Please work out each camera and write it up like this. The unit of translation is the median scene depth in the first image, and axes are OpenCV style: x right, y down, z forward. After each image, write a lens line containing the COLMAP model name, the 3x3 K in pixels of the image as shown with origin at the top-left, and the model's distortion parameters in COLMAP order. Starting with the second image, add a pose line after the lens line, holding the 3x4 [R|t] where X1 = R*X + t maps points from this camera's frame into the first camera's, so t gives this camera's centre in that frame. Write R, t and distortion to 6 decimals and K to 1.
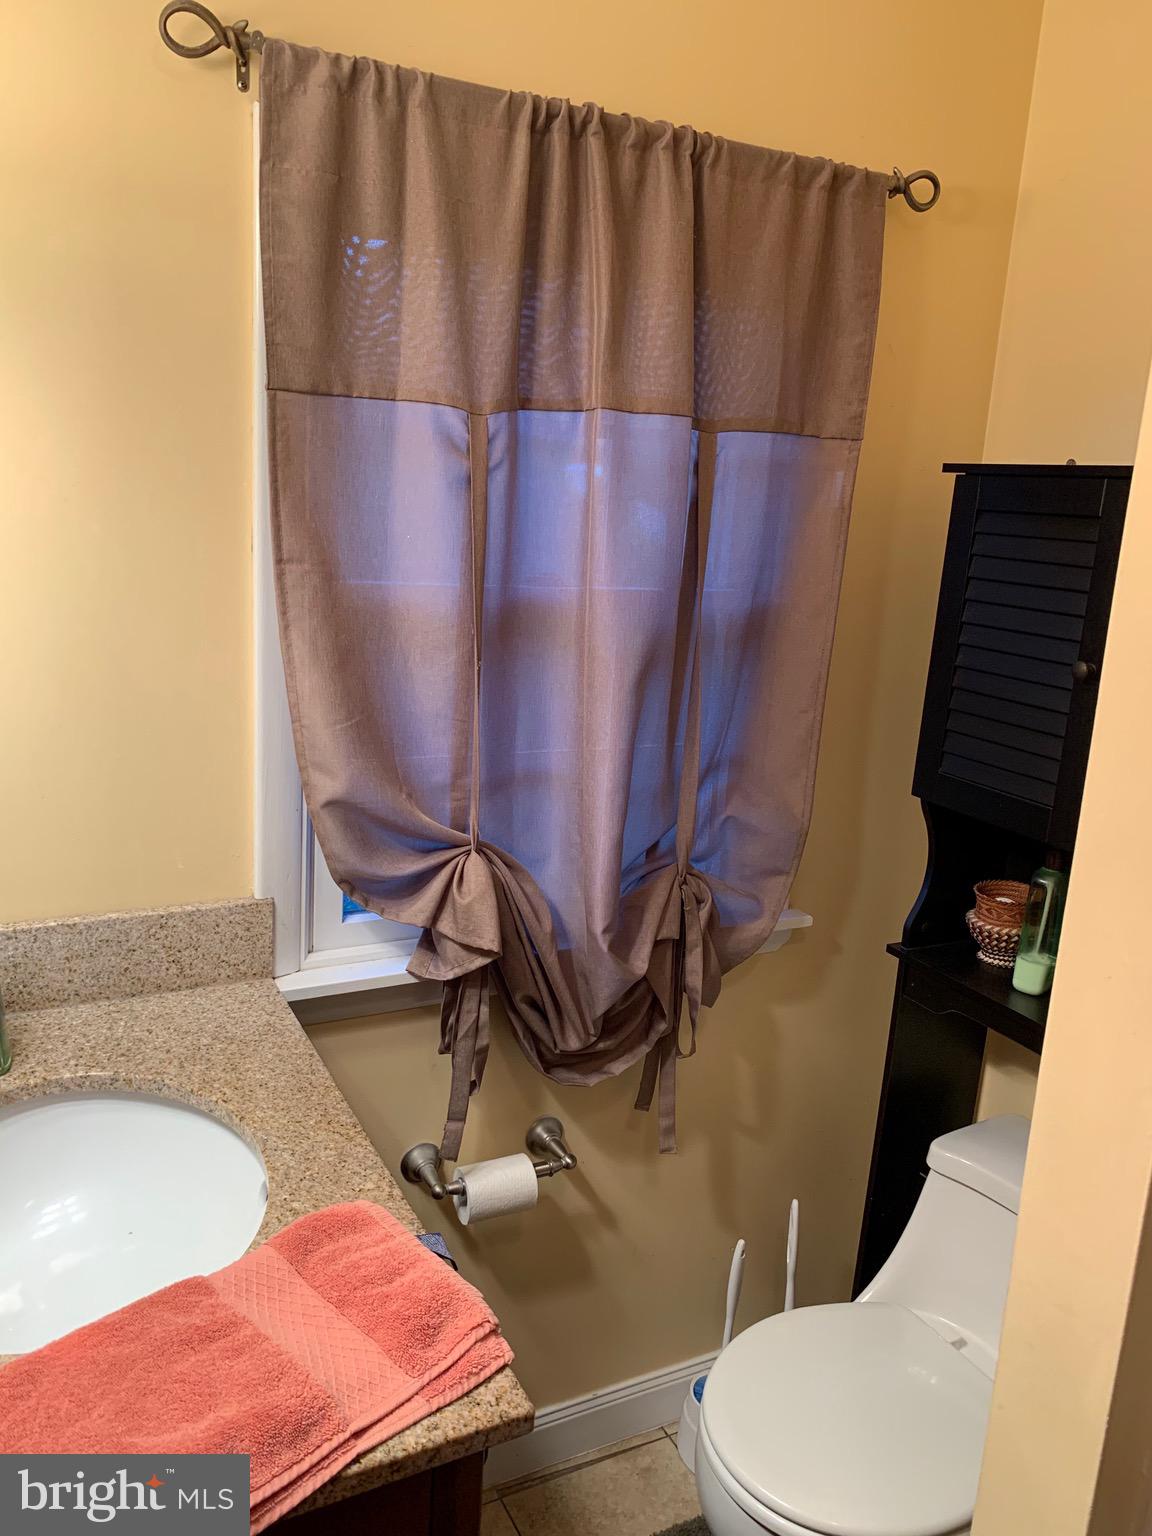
lens RADIAL K [[1182.6, 0, 569.5], [0, 1182.6, 766.1], [0, 0, 1]] dist [0.019552, 0.006728]
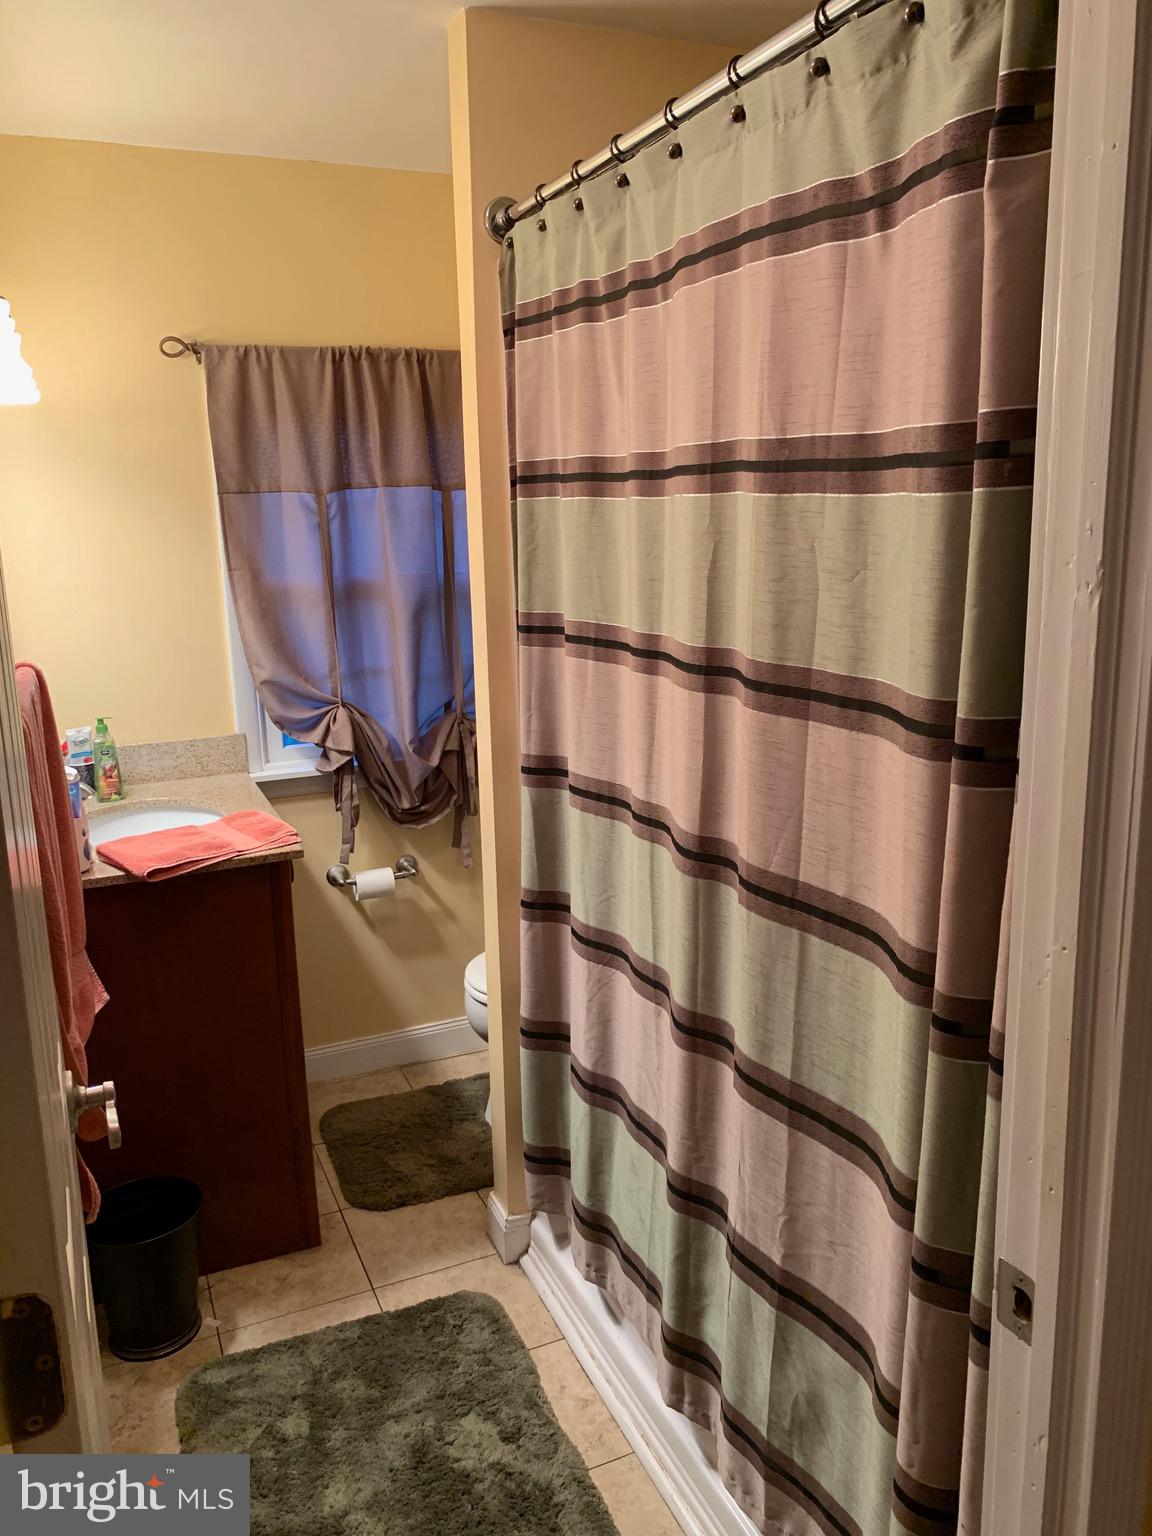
lens RADIAL K [[1182.6, 0, 581.9], [0, 1182.6, 766.8], [0, 0, 1]] dist [0.019552, 0.006728]
pose [[0.995159, -0.067040, -0.071860, 0.488091], [0.066773, 0.997749, -0.006114, 0.224631], [0.072108, 0.001286, 0.997396, -1.039649]]
